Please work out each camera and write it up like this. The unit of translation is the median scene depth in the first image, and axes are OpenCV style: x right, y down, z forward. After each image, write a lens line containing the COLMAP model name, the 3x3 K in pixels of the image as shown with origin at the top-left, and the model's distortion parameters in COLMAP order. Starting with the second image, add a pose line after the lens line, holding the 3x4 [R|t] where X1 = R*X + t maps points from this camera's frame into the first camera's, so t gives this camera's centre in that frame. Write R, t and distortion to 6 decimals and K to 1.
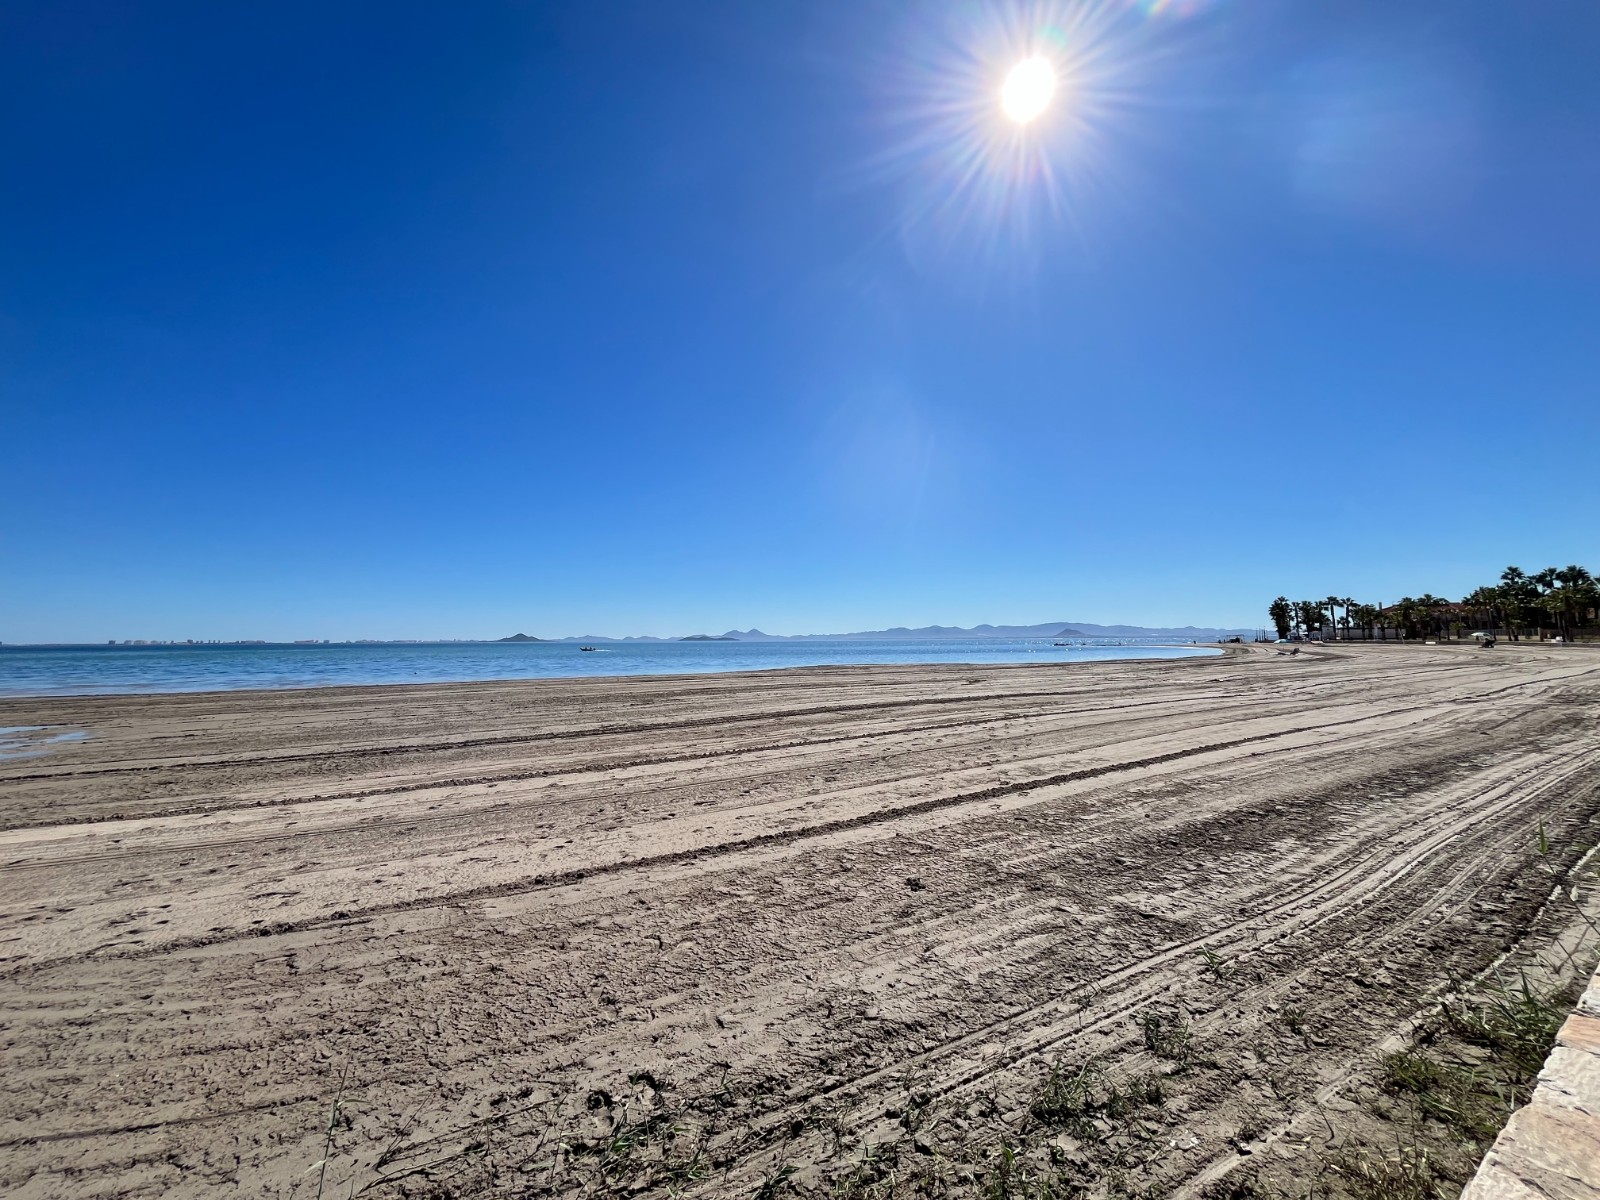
lens RADIAL K [[645.8, 0, 797.4], [0, 645.8, 613.9], [0, 0, 1]] dist [0.001071, -0.000347]
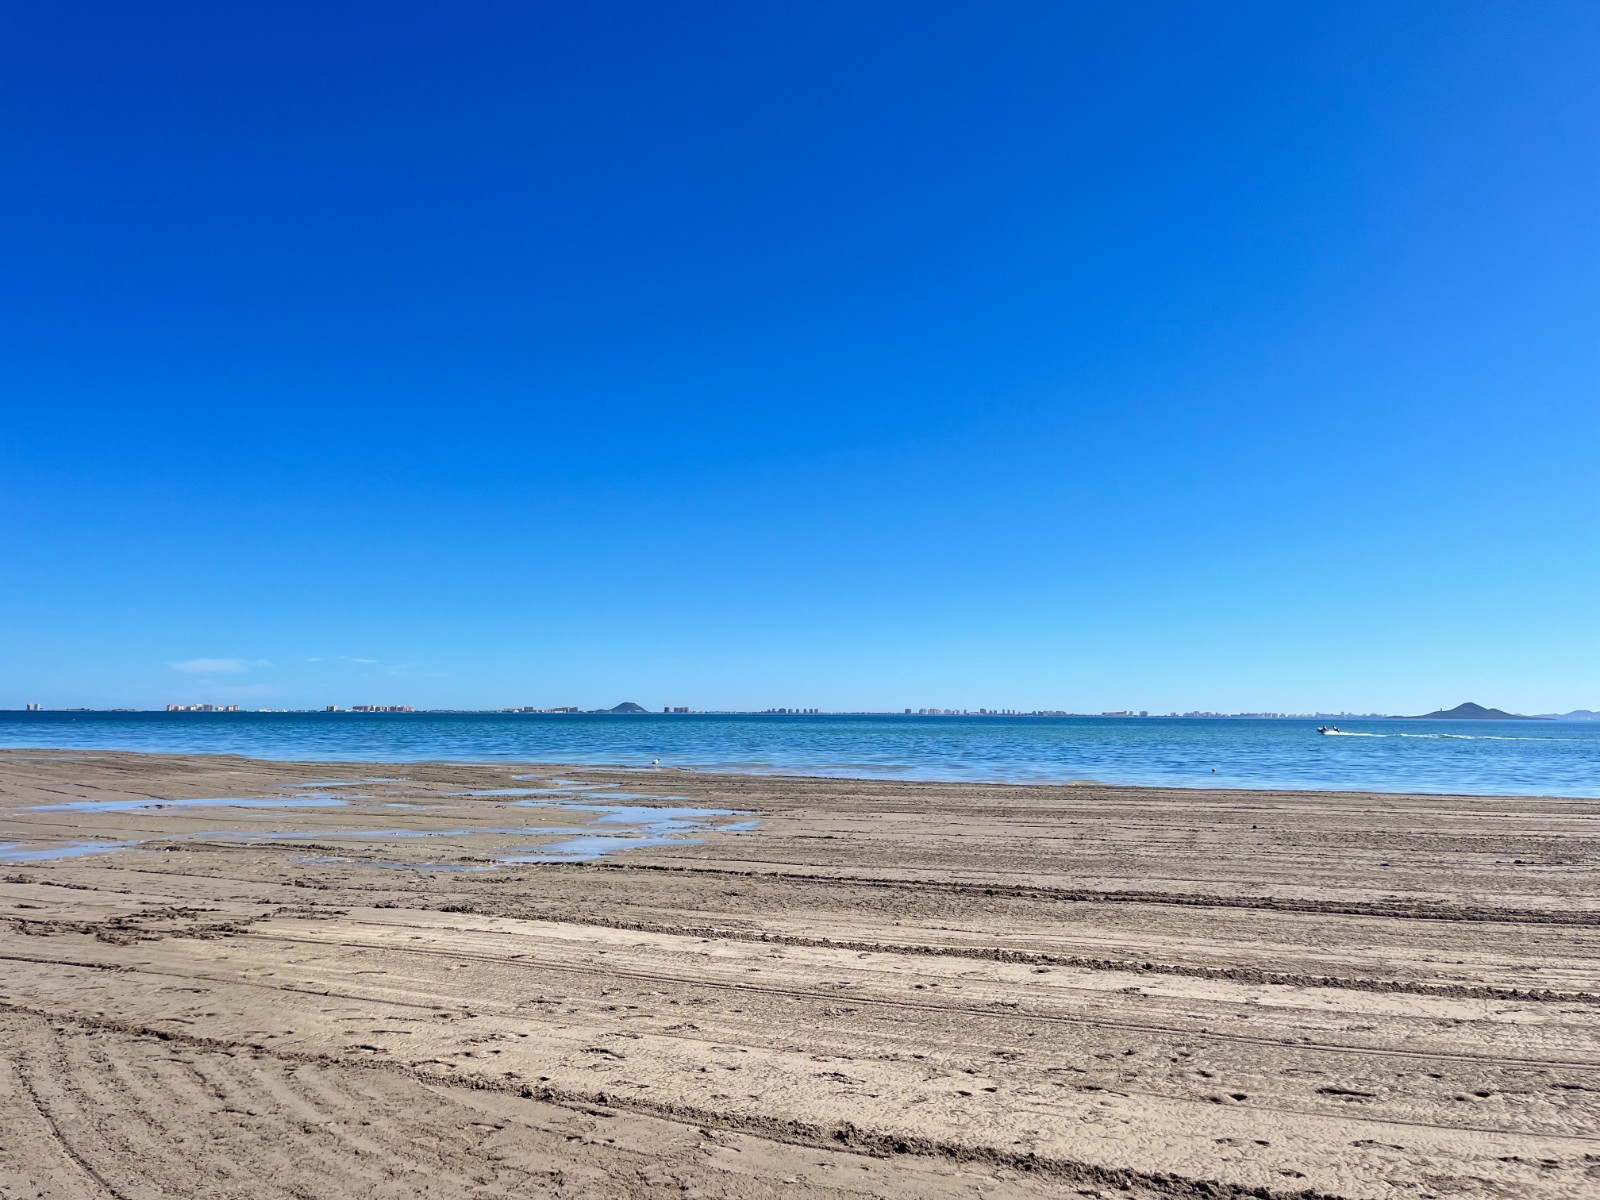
lens RADIAL K [[1227.0, 0, 799.7], [0, 1227.0, 594.5], [0, 0, 1]] dist [0.029972, -0.020779]
pose [[0.622680, -0.063430, -0.779902, 0.344054], [0.019109, 0.997644, -0.065883, 0.006892], [0.782243, 0.026121, 0.622425, 0.212729]]
